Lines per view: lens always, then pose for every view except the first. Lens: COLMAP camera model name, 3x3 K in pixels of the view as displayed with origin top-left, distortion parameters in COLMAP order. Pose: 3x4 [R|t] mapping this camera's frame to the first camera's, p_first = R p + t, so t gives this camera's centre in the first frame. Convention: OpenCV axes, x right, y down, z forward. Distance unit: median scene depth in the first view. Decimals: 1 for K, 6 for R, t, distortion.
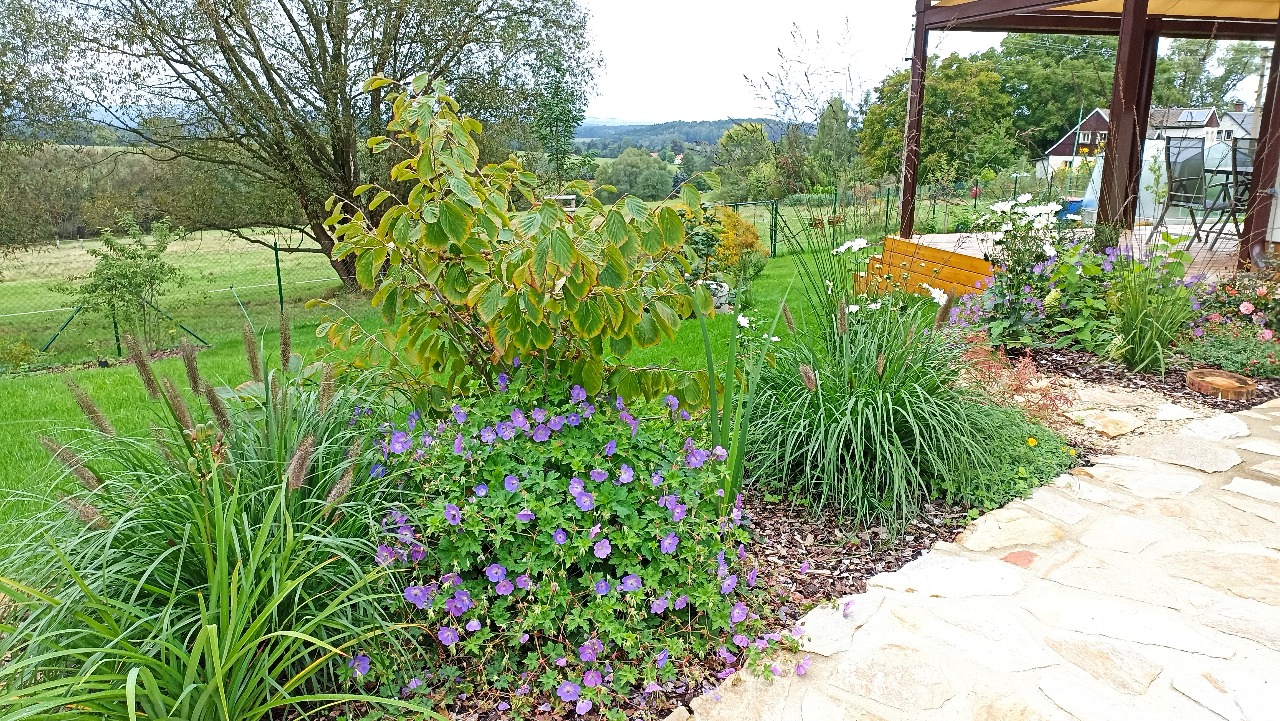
lens RADIAL K [[977.9, 0, 641.5], [0, 977.9, 333.9], [0, 0, 1]] dist [0.071902, -0.056478]
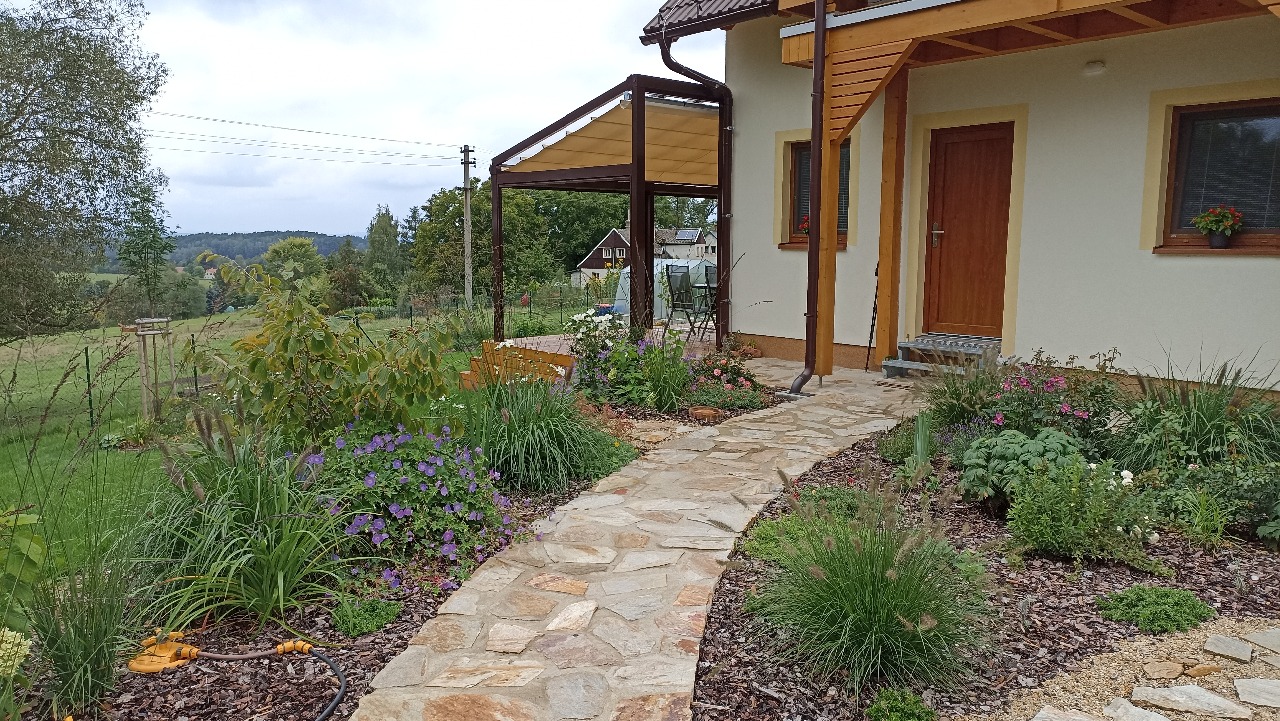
lens RADIAL K [[965.0, 0, 639.1], [0, 965.0, 373.3], [0, 0, 1]] dist [0.076265, -0.094157]
pose [[0.900909, -0.065350, 0.429060, -0.197103], [0.095394, 0.994239, -0.048869, 0.040941], [-0.423394, 0.084956, 0.901953, -0.387659]]
